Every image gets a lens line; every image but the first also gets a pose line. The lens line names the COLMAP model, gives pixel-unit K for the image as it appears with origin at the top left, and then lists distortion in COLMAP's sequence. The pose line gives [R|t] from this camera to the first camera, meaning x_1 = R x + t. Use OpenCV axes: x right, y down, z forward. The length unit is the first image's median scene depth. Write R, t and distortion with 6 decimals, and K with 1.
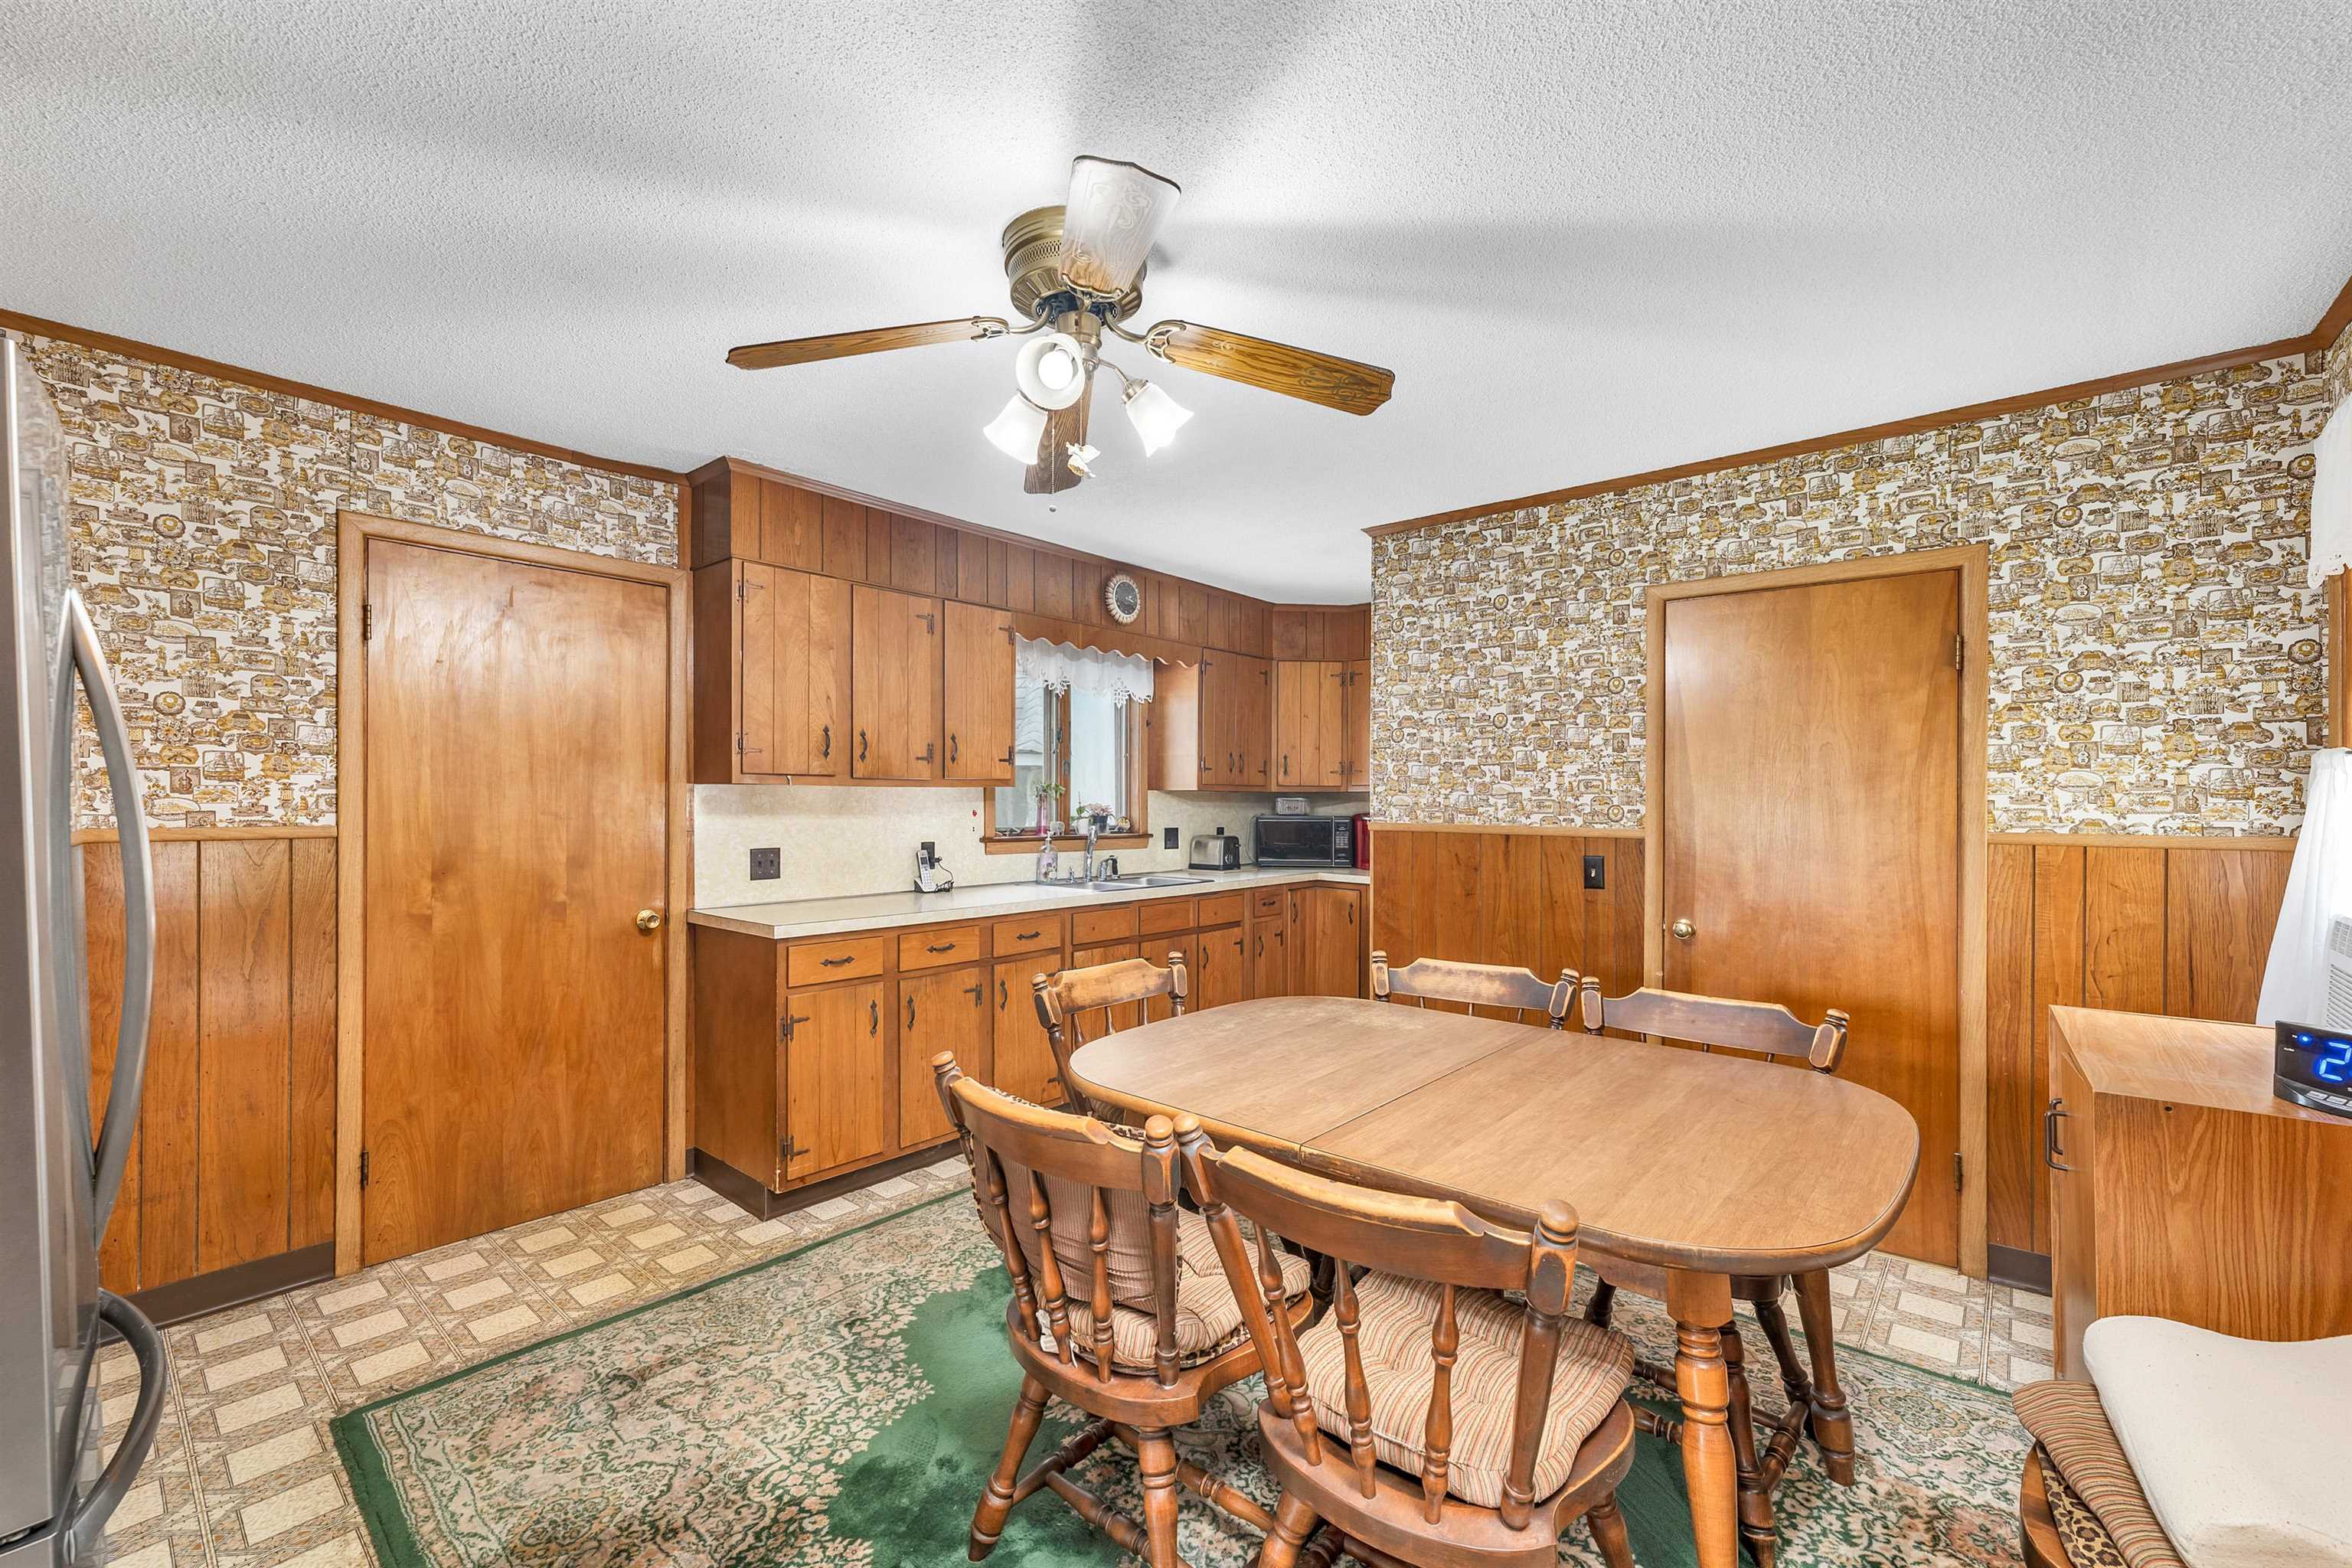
lens RADIAL K [[970.6, 0, 1205.0], [0, 970.6, 800.7], [0, 0, 1]] dist [0.002426, -0.000195]
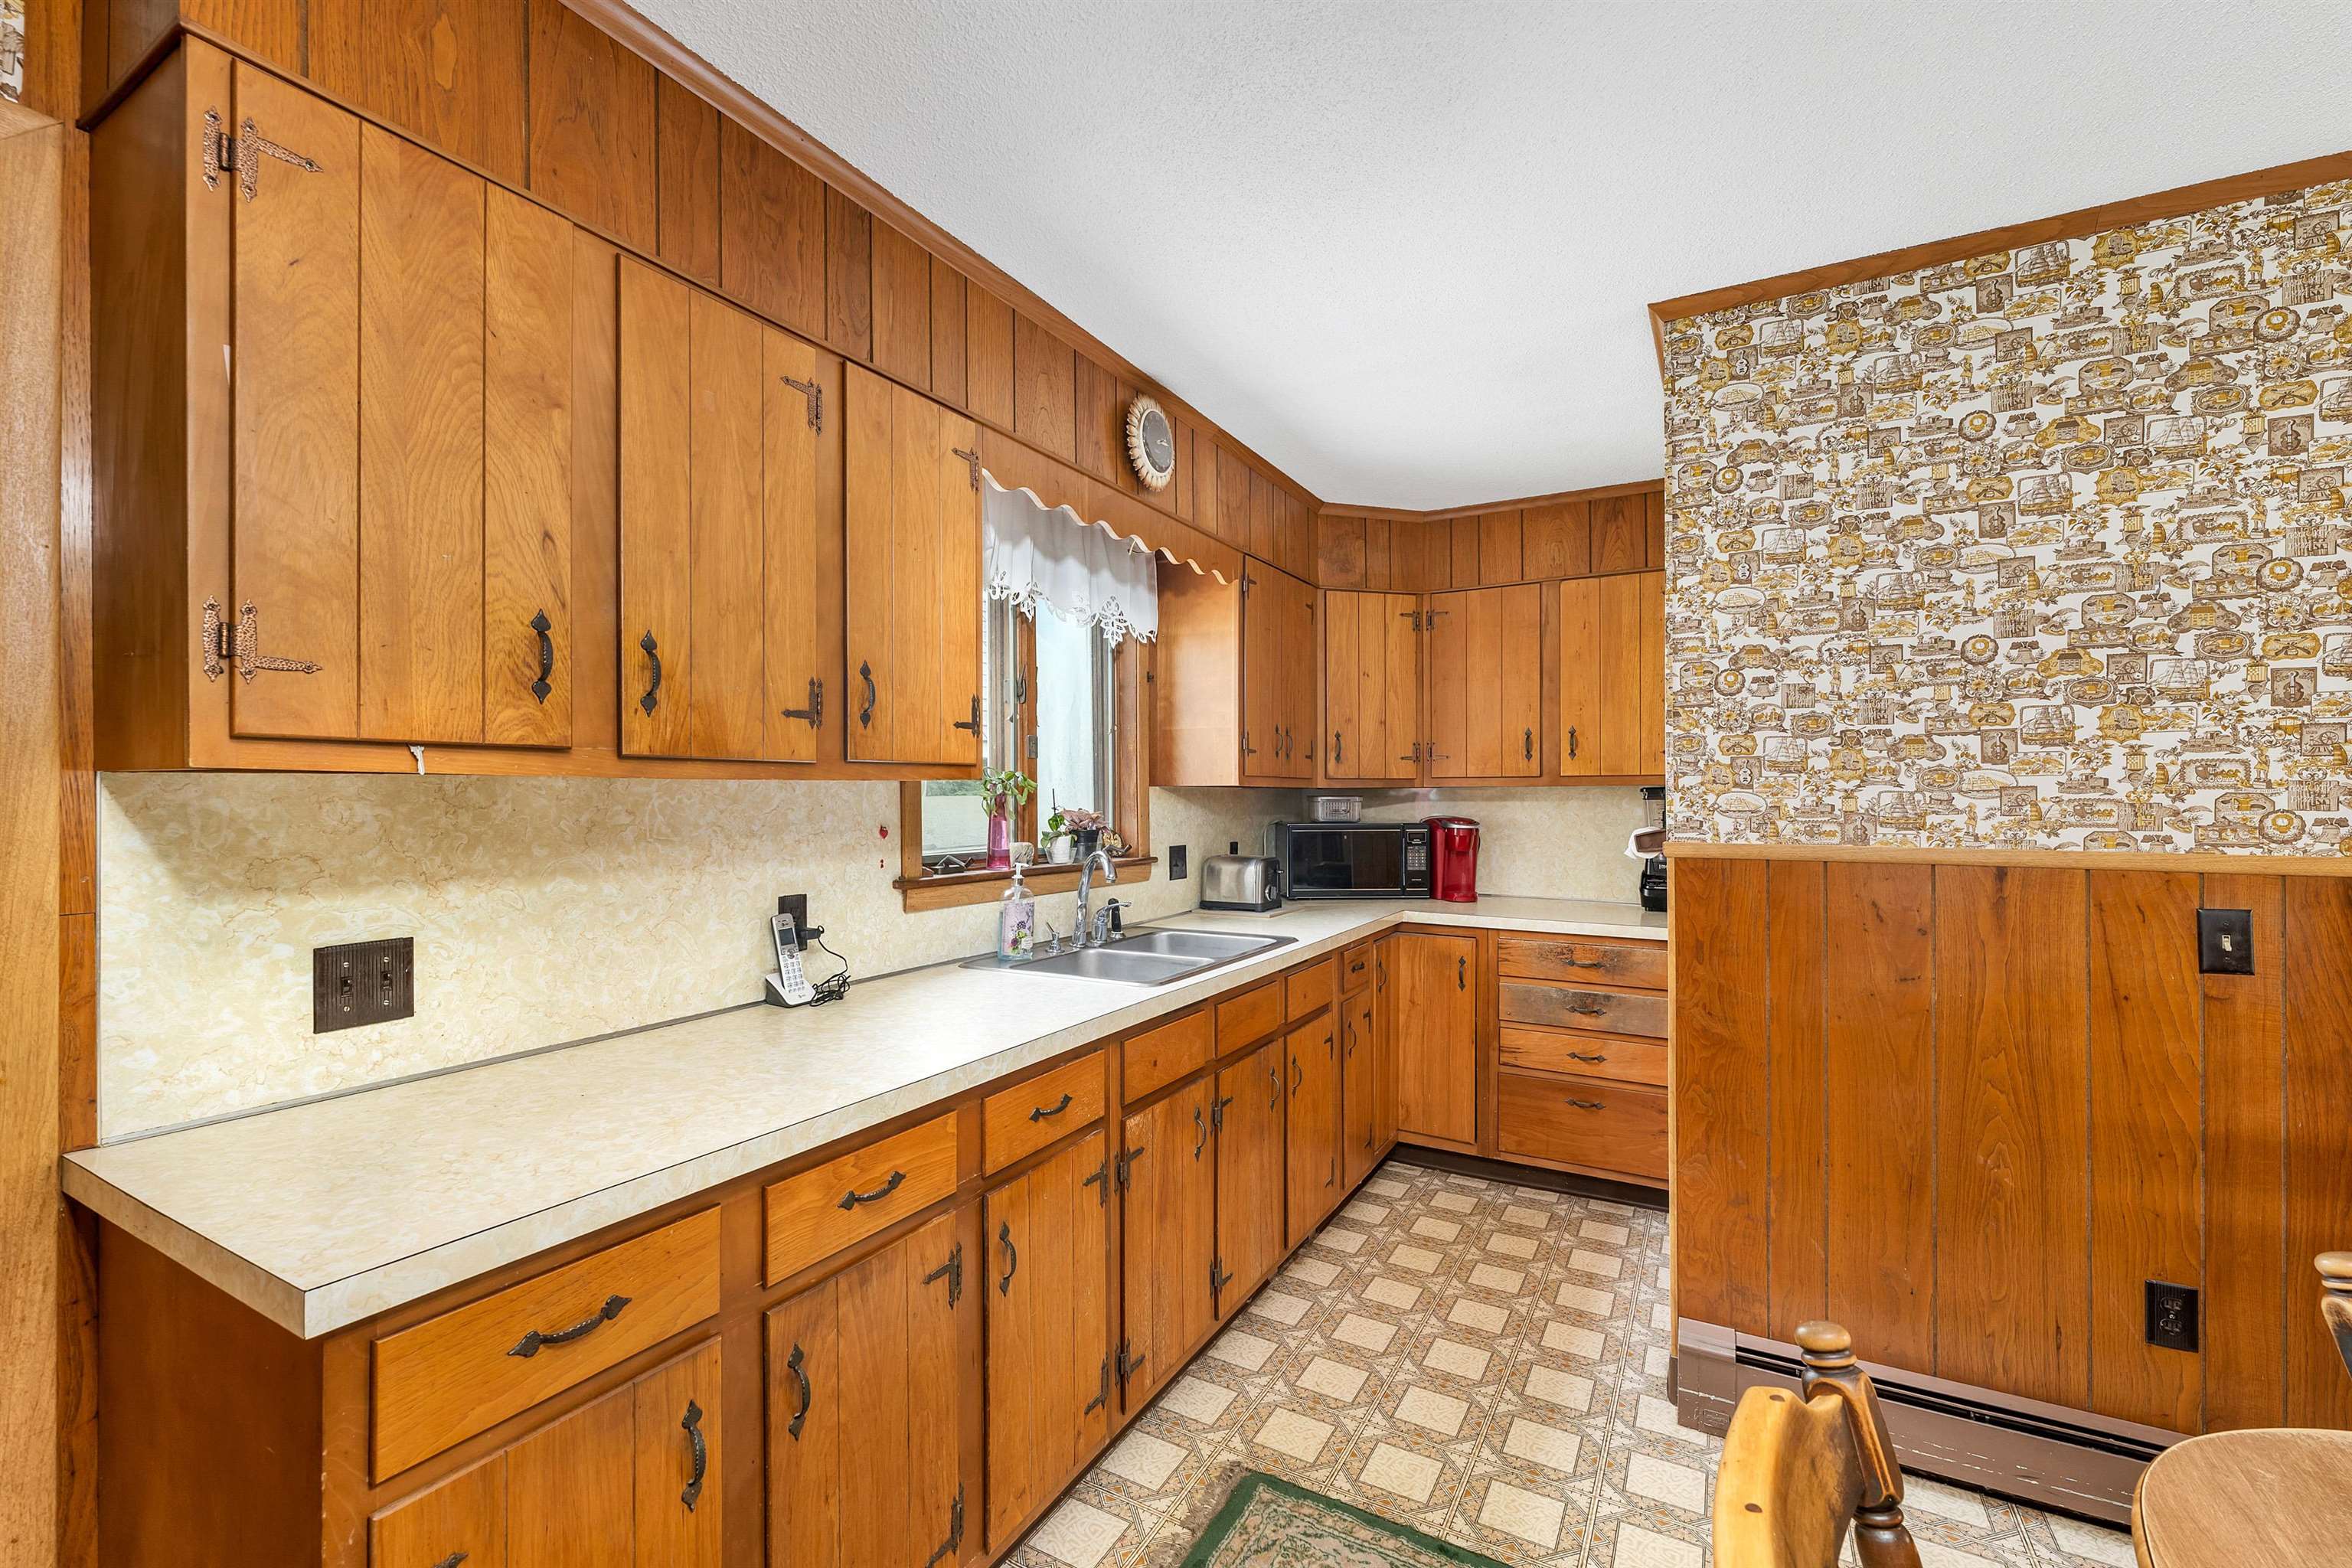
lens RADIAL K [[970.6, 0, 1215.6], [0, 970.6, 790.7], [0, 0, 1]] dist [0.002426, -0.000195]
pose [[0.978613, -0.005235, 0.205646, -0.198277], [0.006534, 0.999963, -0.005636, -0.005538], [-0.205609, 0.006859, 0.978610, 0.539107]]
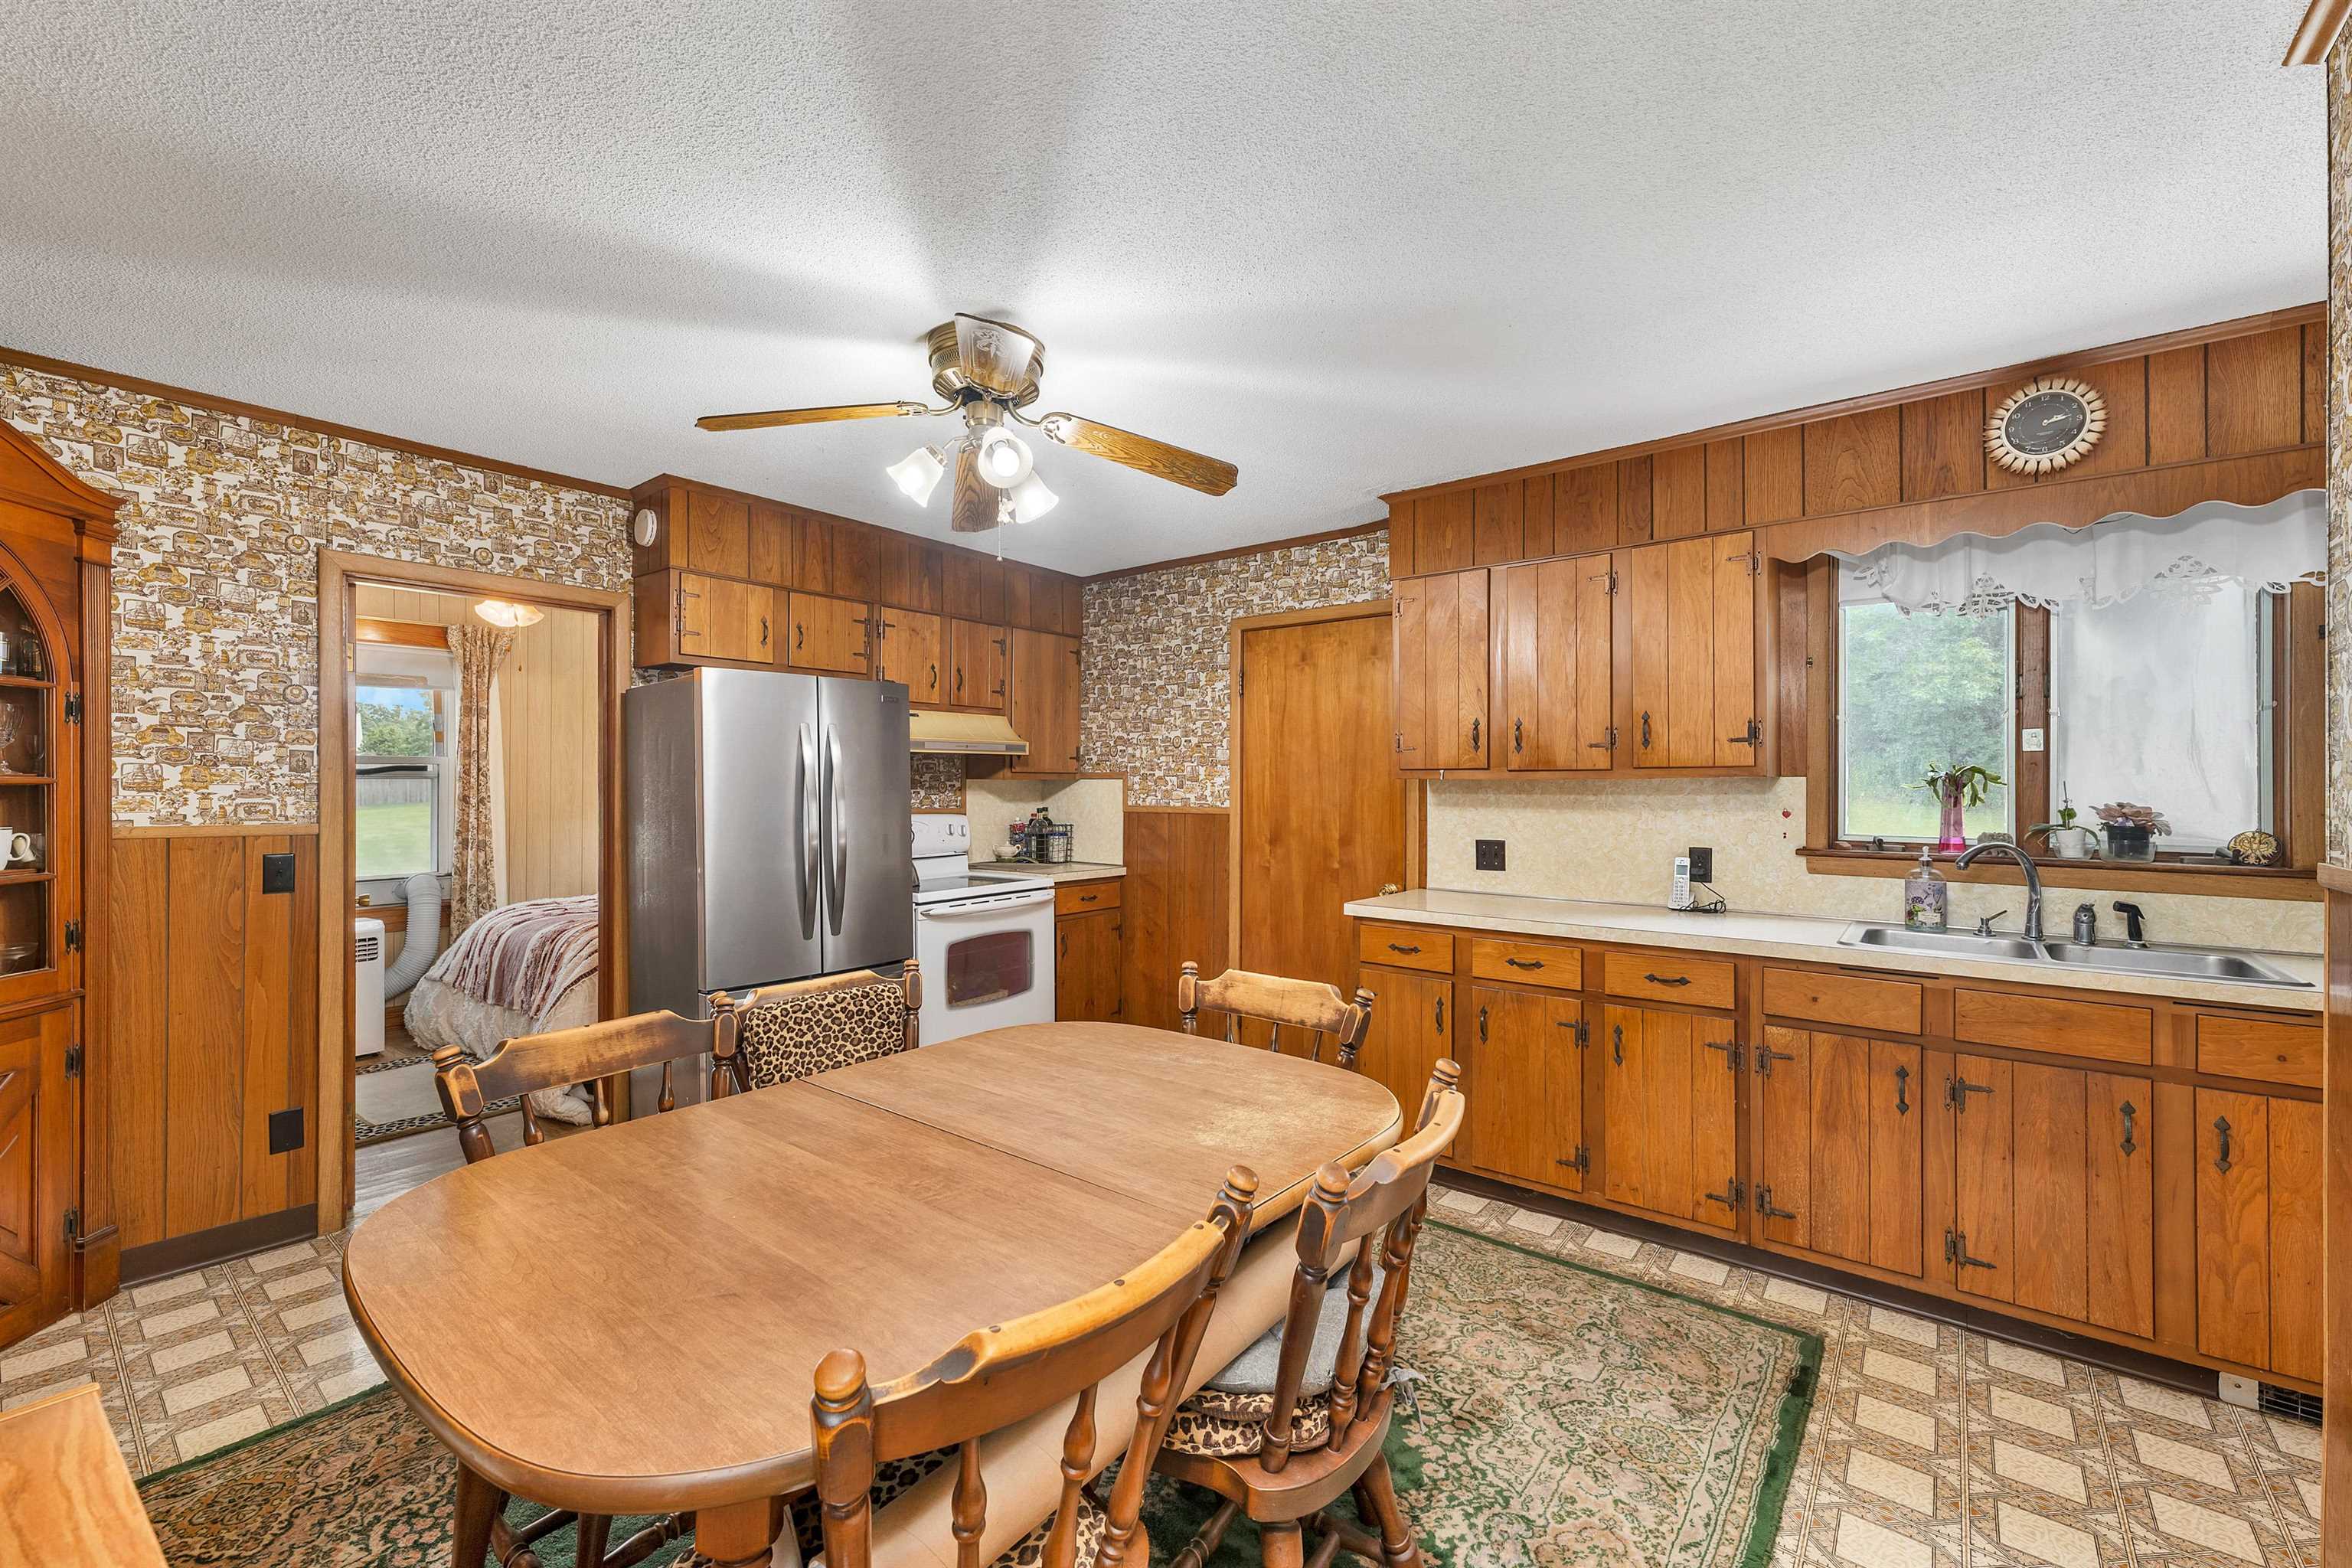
lens RADIAL K [[970.6, 0, 1148.2], [0, 970.6, 784.2], [0, 0, 1]] dist [0.002426, -0.000195]
pose [[0.012292, -0.004597, -0.999914, 0.552290], [-0.003537, 0.999983, -0.004641, -0.004459], [0.999918, 0.003594, 0.012275, 0.595096]]
